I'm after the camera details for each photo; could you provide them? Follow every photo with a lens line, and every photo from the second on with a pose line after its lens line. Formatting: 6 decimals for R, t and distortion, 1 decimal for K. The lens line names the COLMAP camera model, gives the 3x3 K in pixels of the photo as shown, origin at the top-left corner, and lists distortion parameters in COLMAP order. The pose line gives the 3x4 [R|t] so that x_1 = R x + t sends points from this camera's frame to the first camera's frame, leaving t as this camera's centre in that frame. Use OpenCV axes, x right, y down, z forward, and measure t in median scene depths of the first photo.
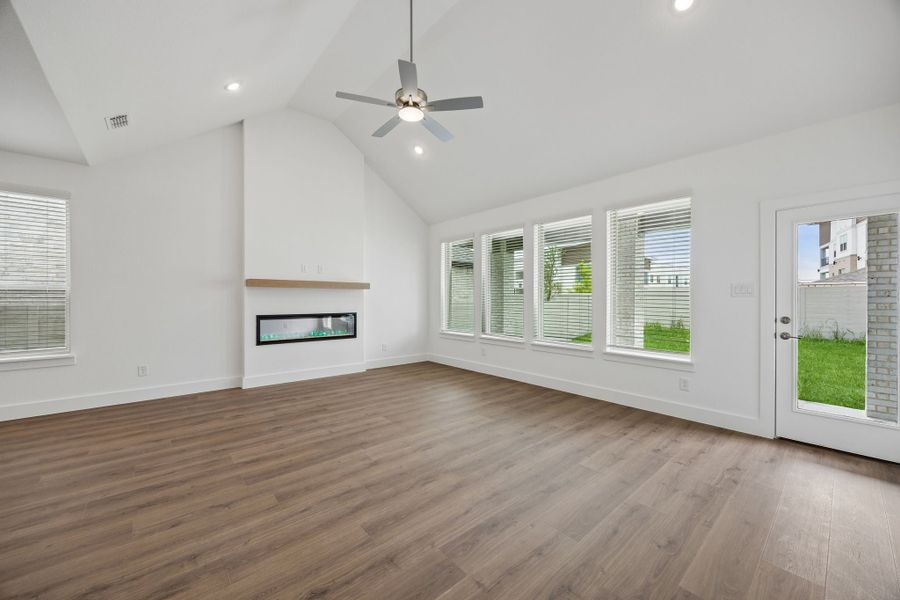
lens RADIAL K [[343.7, 0, 450.0], [0, 343.7, 296.4], [0, 0, 1]] dist [-0.003093, 0.000093]
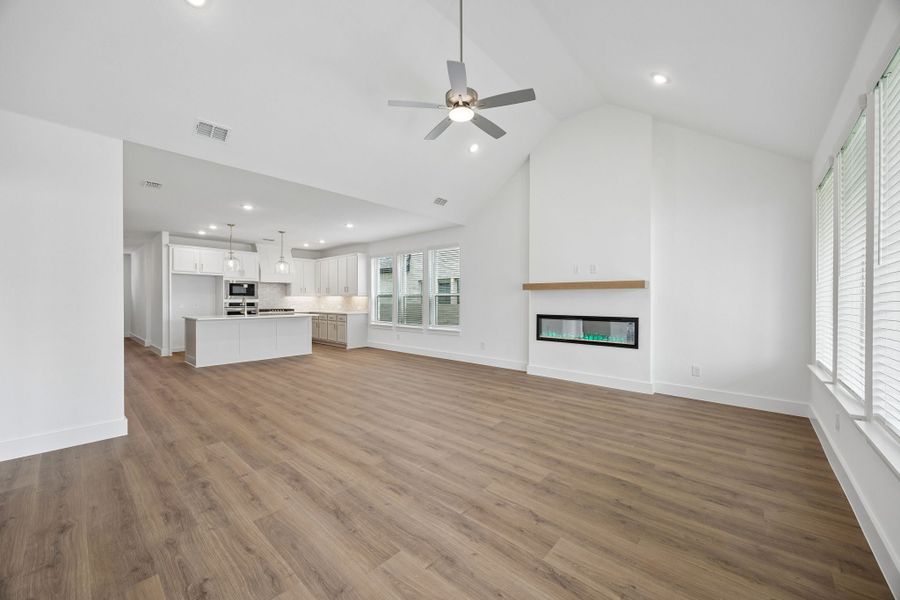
lens RADIAL K [[343.7, 0, 445.5], [0, 343.7, 297.7], [0, 0, 1]] dist [-0.003093, 0.000093]
pose [[0.118542, -0.007510, -0.992921, 0.748883], [0.003804, 0.999967, -0.007109, 0.006891], [0.992942, -0.002934, 0.118567, 0.723383]]
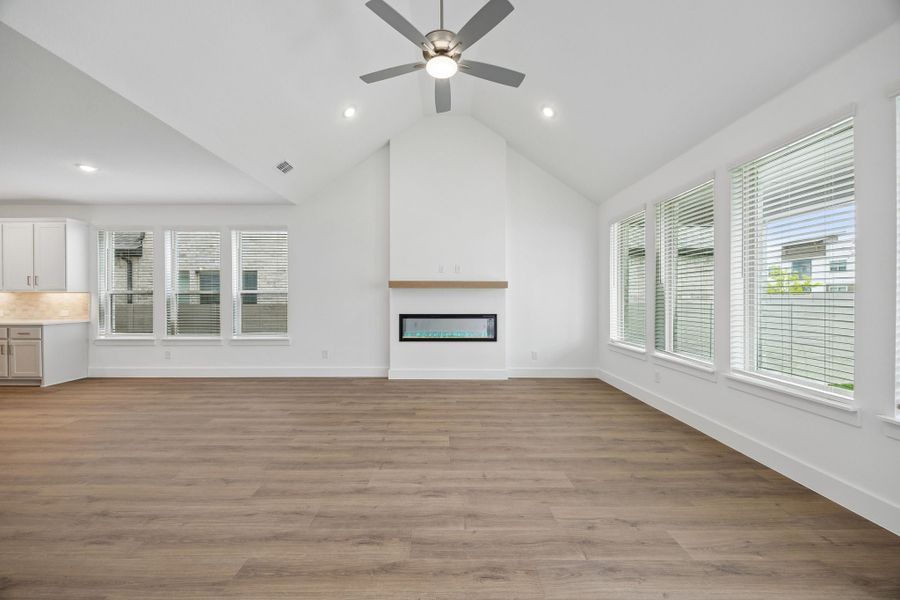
lens RADIAL K [[343.7, 0, 447.5], [0, 343.7, 298.1], [0, 0, 1]] dist [-0.003093, 0.000093]
pose [[0.756977, -0.003466, -0.653432, 0.359111], [0.005820, 0.999982, 0.001437, 0.003597], [0.653416, -0.004891, 0.756984, 0.350836]]
